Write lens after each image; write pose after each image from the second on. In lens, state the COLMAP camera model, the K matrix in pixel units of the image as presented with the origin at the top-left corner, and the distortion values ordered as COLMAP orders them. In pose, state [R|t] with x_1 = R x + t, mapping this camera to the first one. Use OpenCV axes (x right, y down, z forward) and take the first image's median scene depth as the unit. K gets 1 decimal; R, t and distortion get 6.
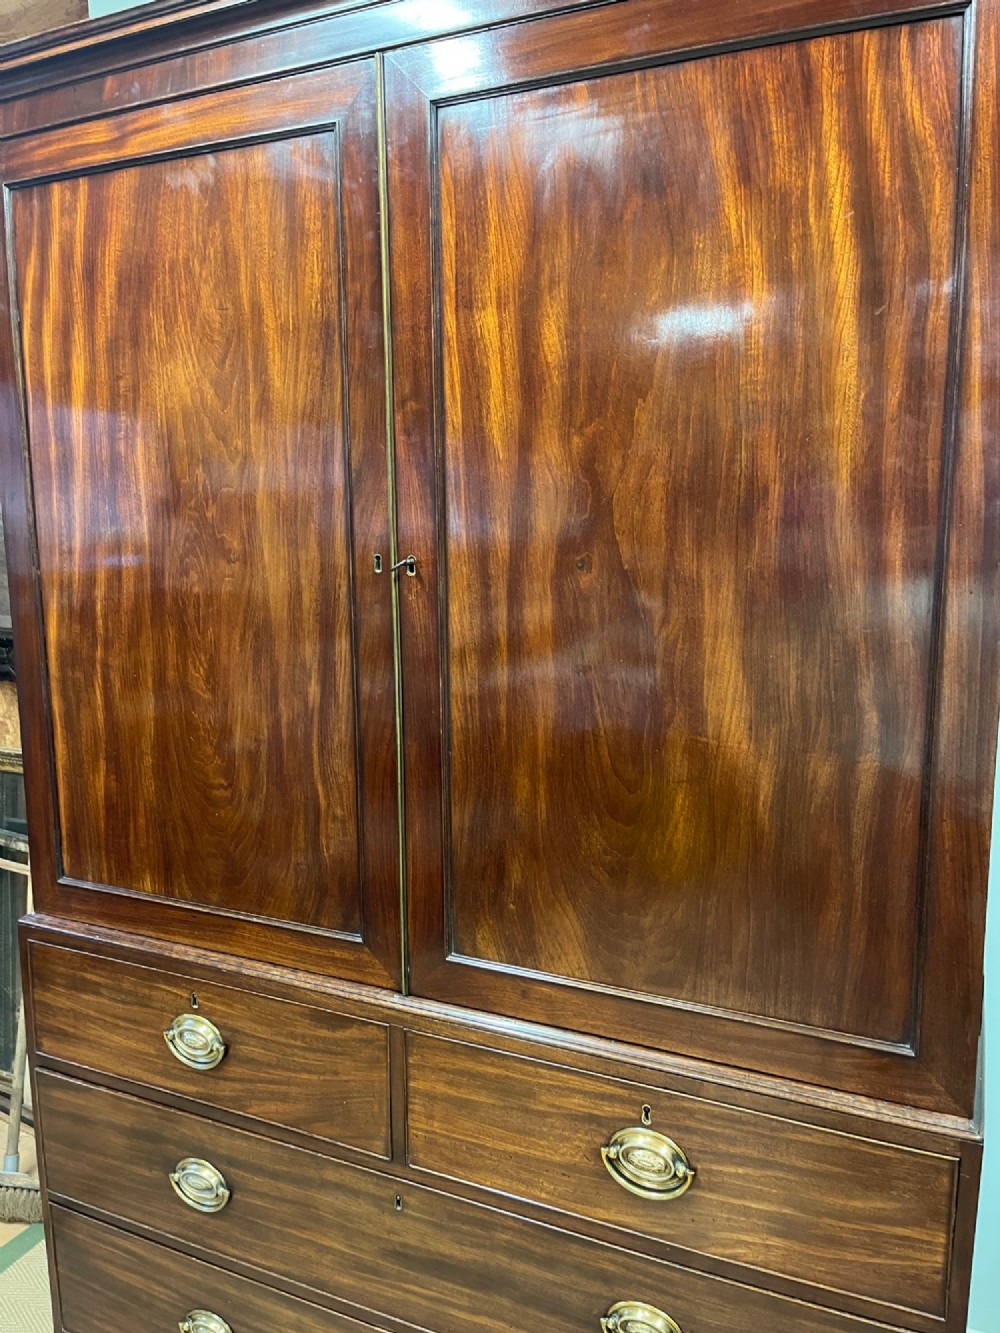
lens RADIAL K [[986.5, 0, 500.0], [0, 986.5, 666.5], [0, 0, 1]] dist [0.083160, -0.114828]
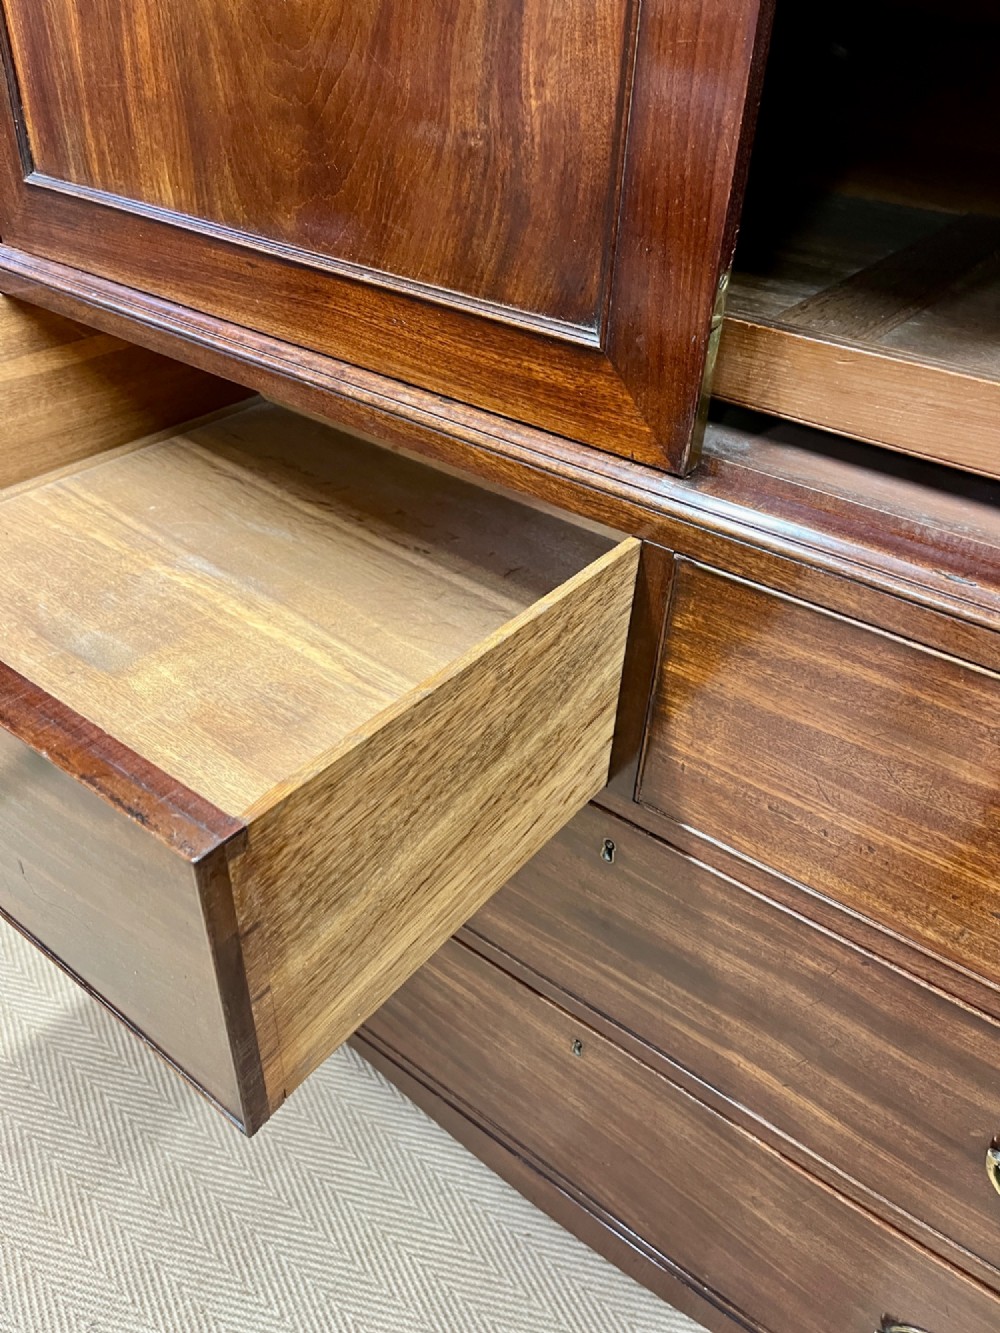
lens RADIAL K [[1026.0, 0, 504.6], [0, 1026.0, 666.0], [0, 0, 1]] dist [0.066923, -0.103105]
pose [[0.974766, 0.165610, -0.149682, -0.090122], [-0.078896, 0.882842, 0.462996, 0.196440], [0.208822, -0.439504, 0.873630, 0.549500]]
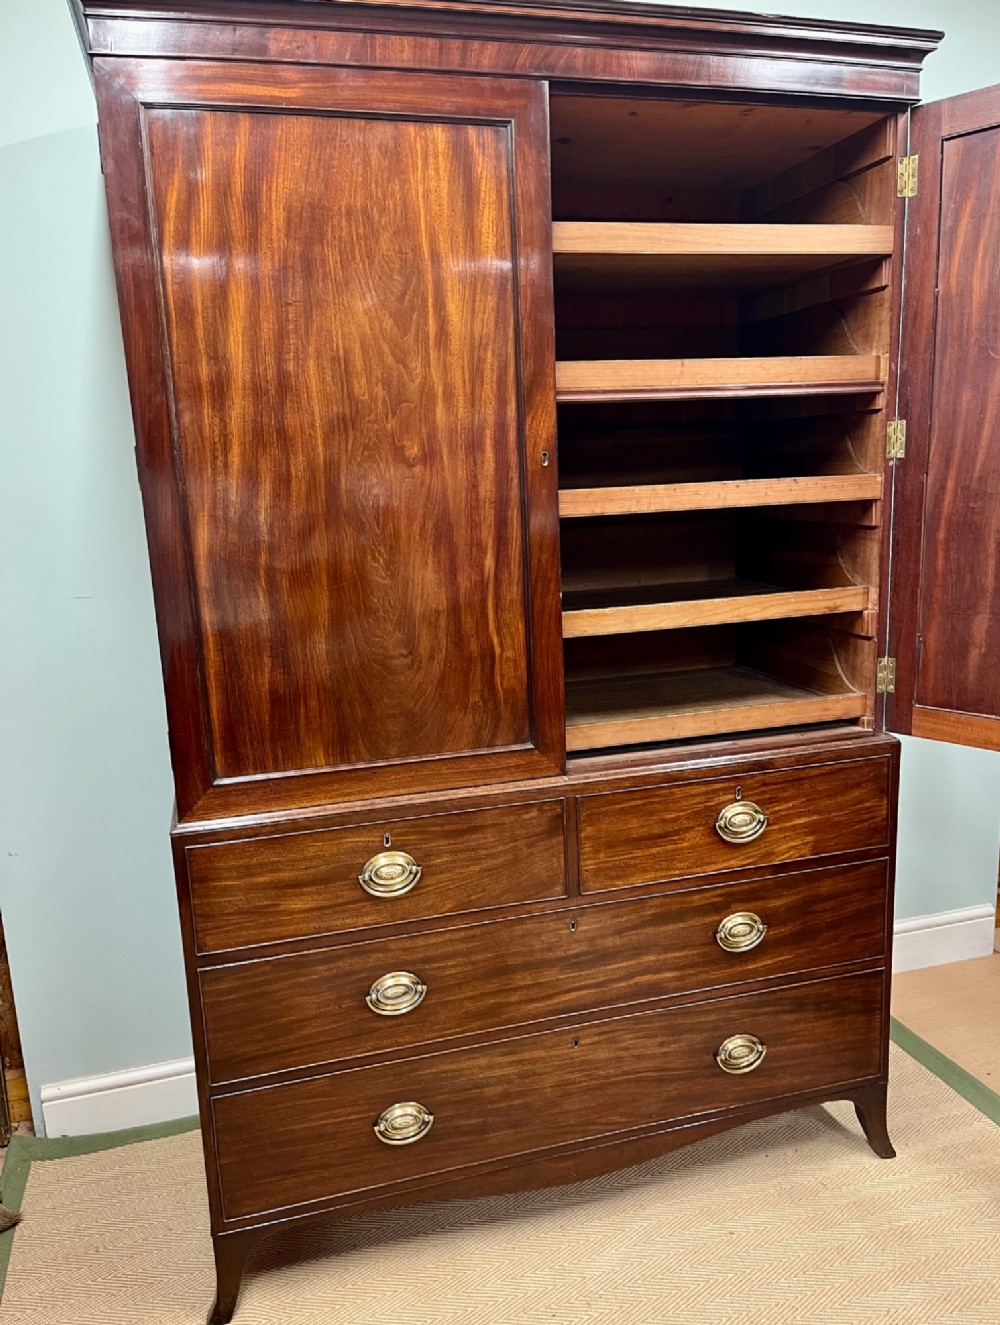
lens RADIAL K [[1017.3, 0, 497.6], [0, 1017.3, 688.1], [0, 0, 1]] dist [0.072318, -0.100377]
pose [[0.763487, -0.163486, 0.624788, -1.016259], [0.132886, 0.986496, 0.095746, 0.058876], [-0.632004, 0.009924, 0.774901, -0.039555]]
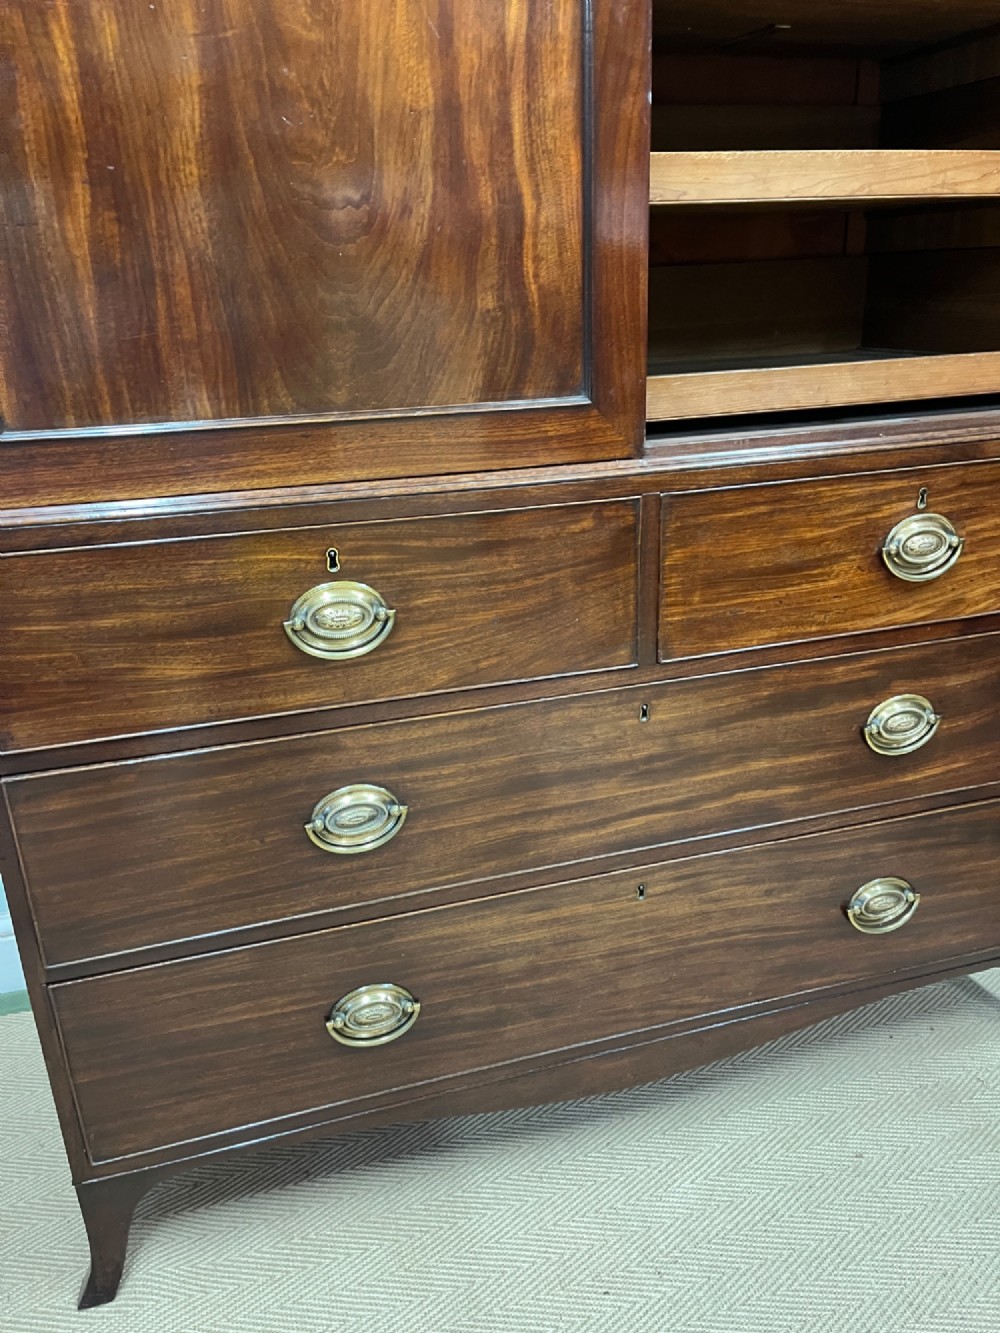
lens RADIAL K [[986.5, 0, 500.0], [0, 986.5, 666.5], [0, 0, 1]] dist [0.083160, -0.114828]
pose [[0.757341, -0.249794, 0.603355, -0.697272], [0.129343, 0.963022, 0.236345, 0.280468], [-0.640081, -0.100954, 0.761646, 0.436459]]
